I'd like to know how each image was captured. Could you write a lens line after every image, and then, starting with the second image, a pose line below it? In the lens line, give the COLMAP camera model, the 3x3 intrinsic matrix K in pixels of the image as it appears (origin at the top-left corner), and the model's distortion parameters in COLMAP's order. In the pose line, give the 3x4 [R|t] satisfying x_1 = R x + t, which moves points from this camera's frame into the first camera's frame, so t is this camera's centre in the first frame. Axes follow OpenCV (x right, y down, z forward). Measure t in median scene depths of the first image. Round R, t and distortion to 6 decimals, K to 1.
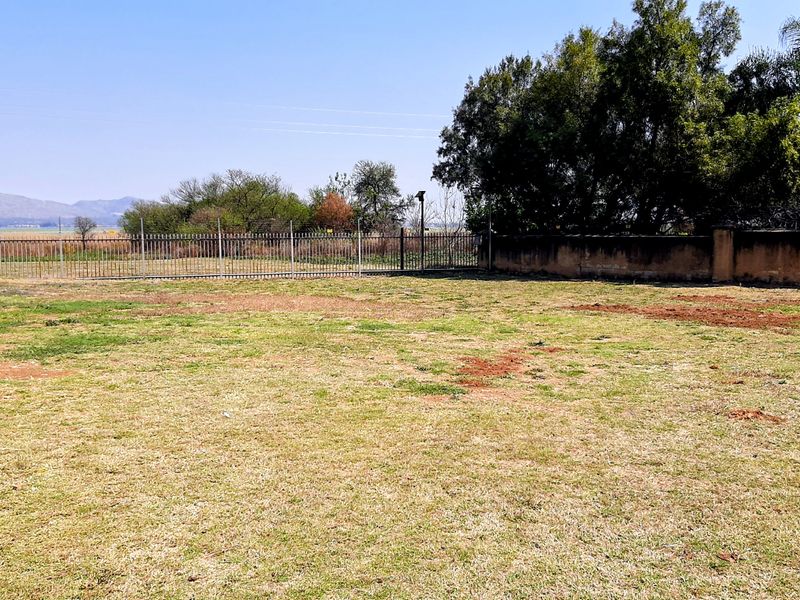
lens RADIAL K [[836.0, 0, 405.7], [0, 836.0, 287.9], [0, 0, 1]] dist [0.110695, -0.222860]
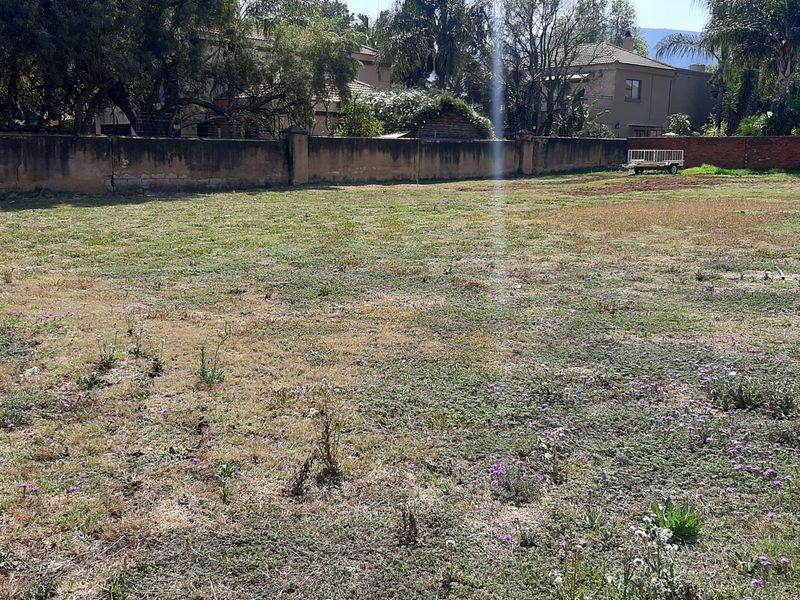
lens RADIAL K [[836.0, 0, 405.7], [0, 836.0, 287.9], [0, 0, 1]] dist [0.110695, -0.222860]
pose [[-0.162834, -0.161790, 0.973298, -0.645484], [0.057296, 0.983249, 0.173029, -0.049388], [-0.984988, 0.083941, -0.150837, 0.948675]]
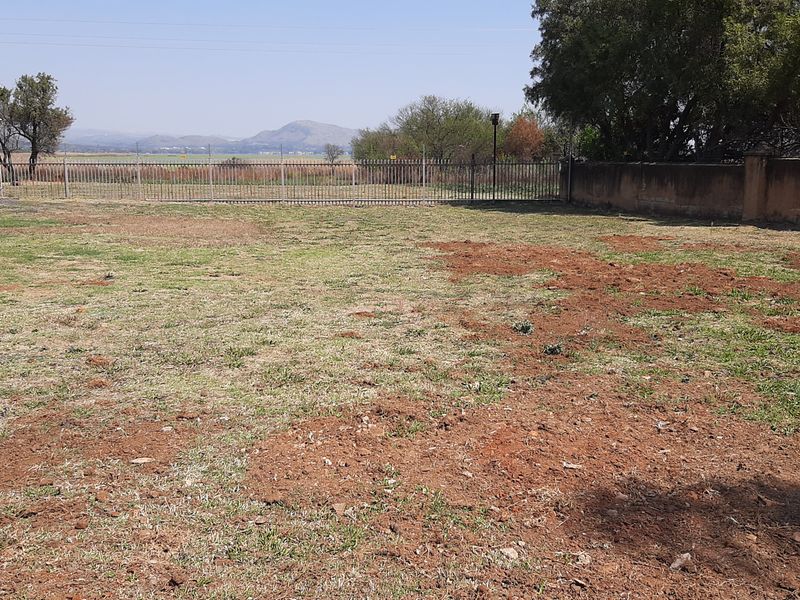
lens RADIAL K [[836.0, 0, 405.7], [0, 836.0, 287.9], [0, 0, 1]] dist [0.110695, -0.222860]
pose [[0.938921, 0.057095, -0.339363, 0.311677], [-0.027731, 0.995487, 0.090759, -0.006885], [0.343013, -0.075805, 0.936267, 0.096688]]
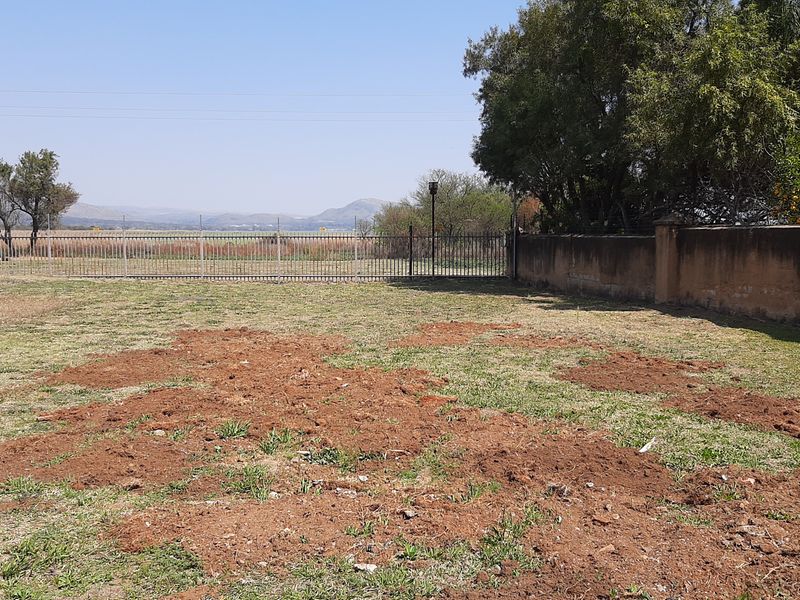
lens RADIAL K [[836.0, 0, 405.7], [0, 836.0, 287.9], [0, 0, 1]] dist [0.110695, -0.222860]
pose [[0.911280, 0.030400, -0.410664, 0.421924], [-0.032001, 0.999483, 0.002976, -0.014052], [0.410543, 0.010429, 0.911782, 0.275476]]
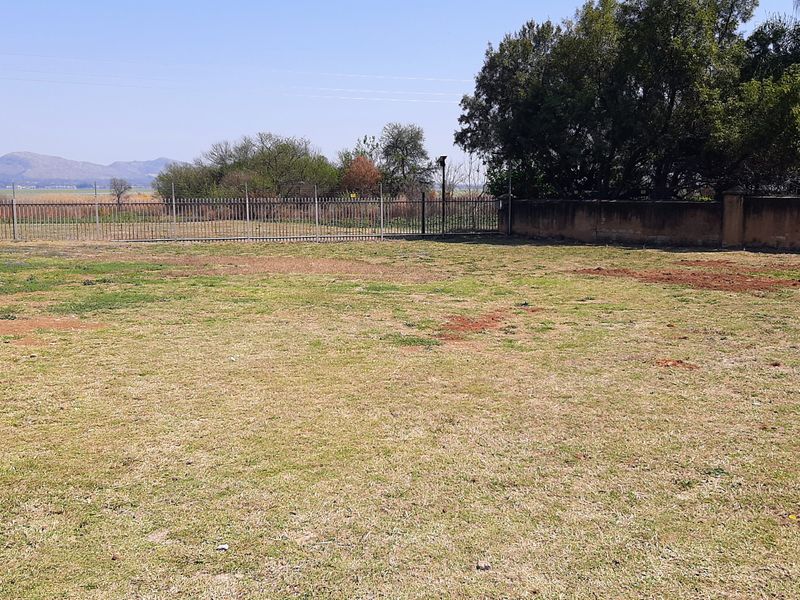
lens RADIAL K [[847.5, 0, 399.4], [0, 847.5, 286.6], [0, 0, 1]] dist [0.133767, -0.311862]
pose [[0.998801, 0.006514, -0.048515, 0.021980], [-0.004447, 0.999083, 0.042594, -0.001430], [0.048748, -0.042327, 0.997914, -0.052319]]
